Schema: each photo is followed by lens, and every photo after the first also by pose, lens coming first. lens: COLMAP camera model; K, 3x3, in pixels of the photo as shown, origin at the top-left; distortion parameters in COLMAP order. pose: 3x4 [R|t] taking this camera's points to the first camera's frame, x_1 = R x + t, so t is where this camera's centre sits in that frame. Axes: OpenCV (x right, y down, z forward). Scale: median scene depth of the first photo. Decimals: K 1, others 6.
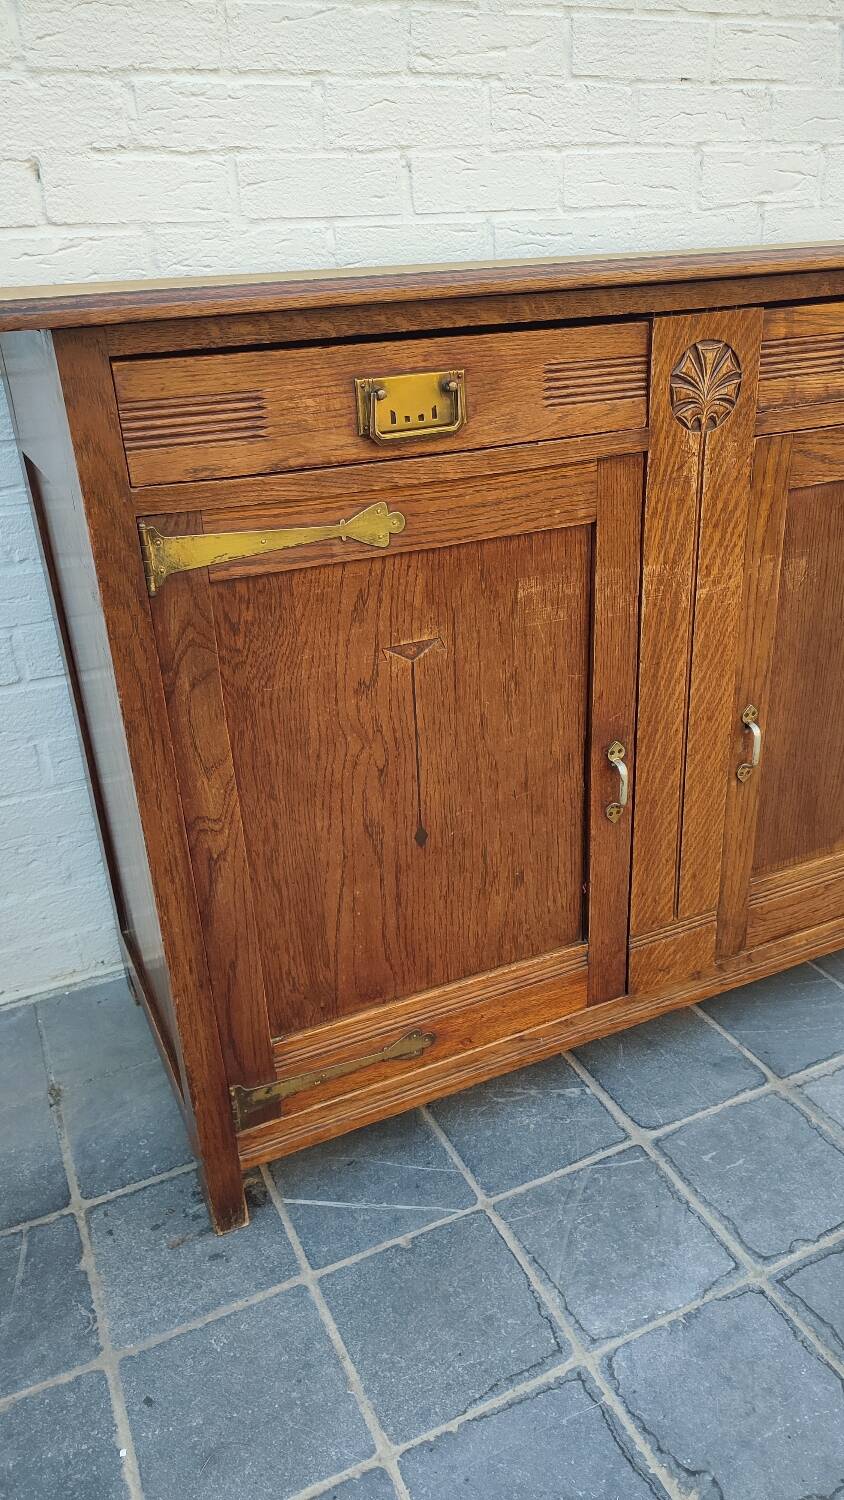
lens RADIAL K [[1071.8, 0, 421.5], [0, 1071.8, 745.0], [0, 0, 1]] dist [0.027241, -0.031693]
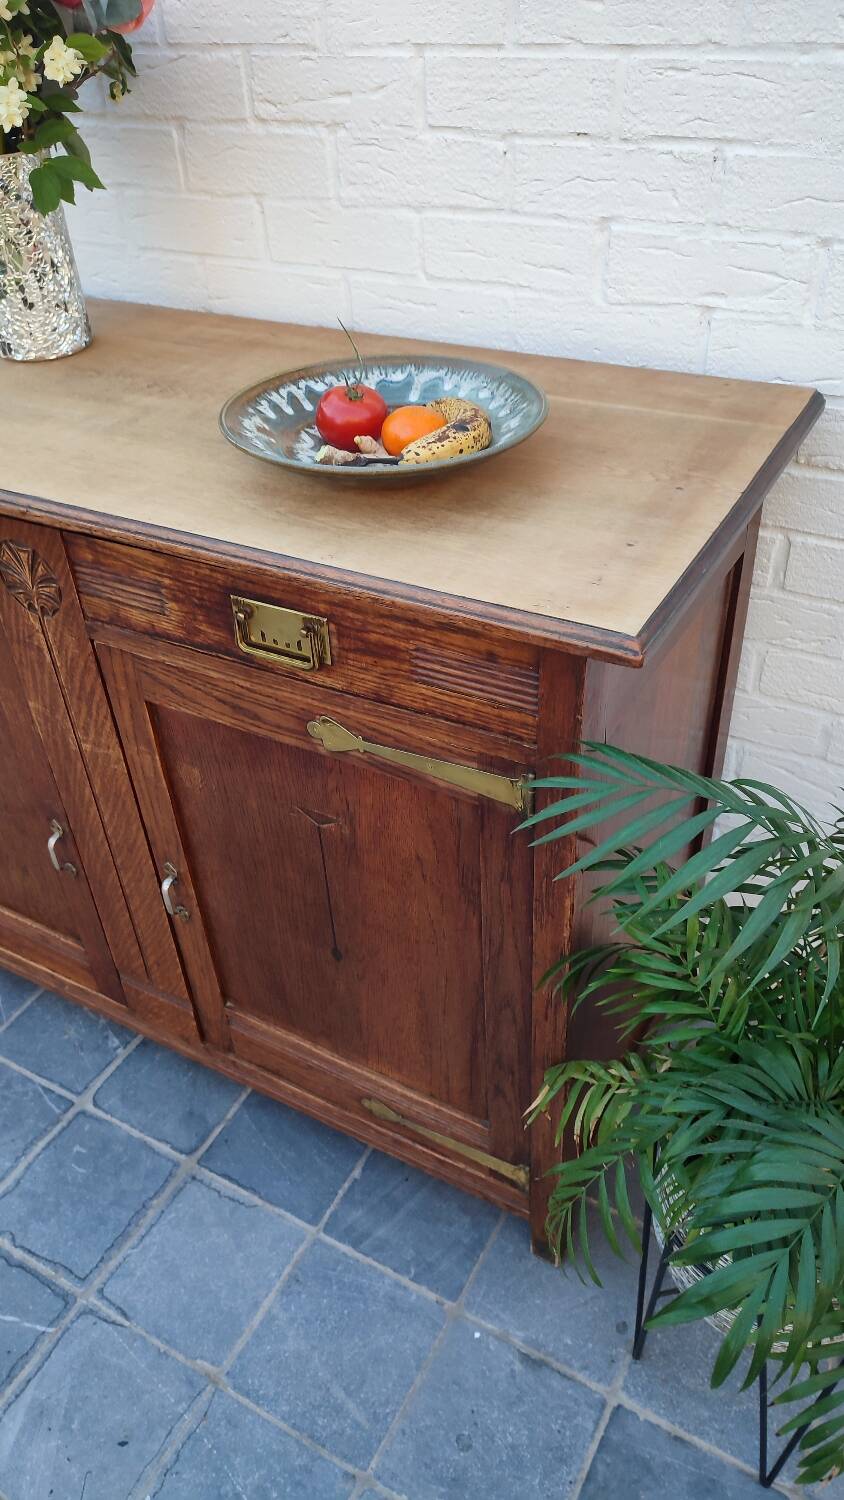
lens RADIAL K [[1077.3, 0, 423.8], [0, 1077.3, 745.0], [0, 0, 1]] dist [0.021022, -0.030396]
pose [[0.589118, 0.505398, -0.630486, 1.097821], [-0.321184, 0.862433, 0.391216, -0.648858], [0.741472, -0.027971, 0.670401, 0.516458]]
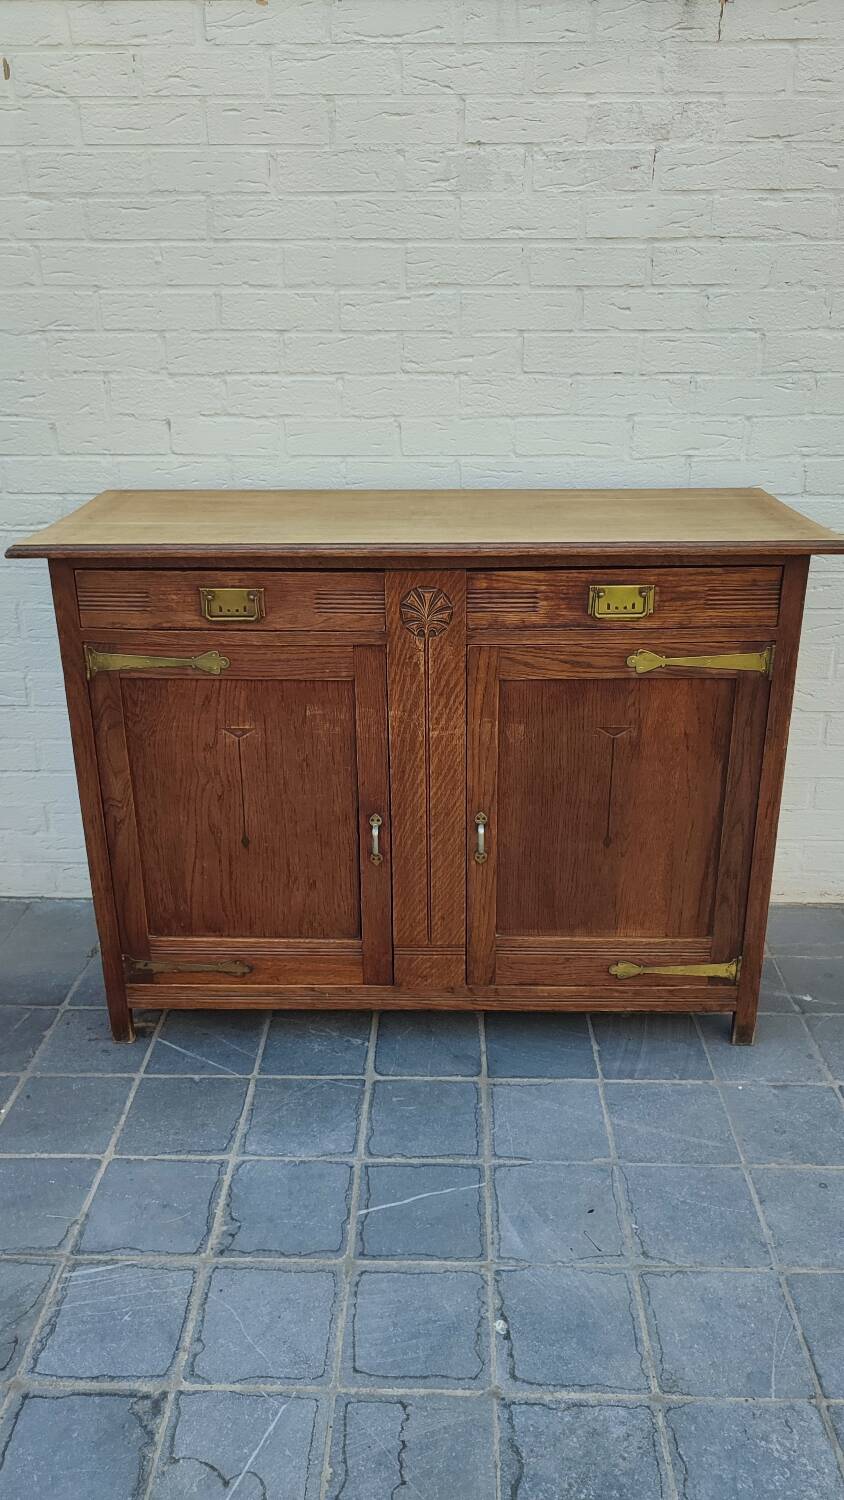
lens RADIAL K [[1117.3, 0, 421.8], [0, 1117.3, 743.0], [0, 0, 1]] dist [0.030629, -0.032188]
pose [[0.897948, 0.200119, -0.391971, 0.867066], [-0.215488, 0.976494, 0.004894, -0.128504], [0.383737, 0.080071, 0.919964, -0.503901]]
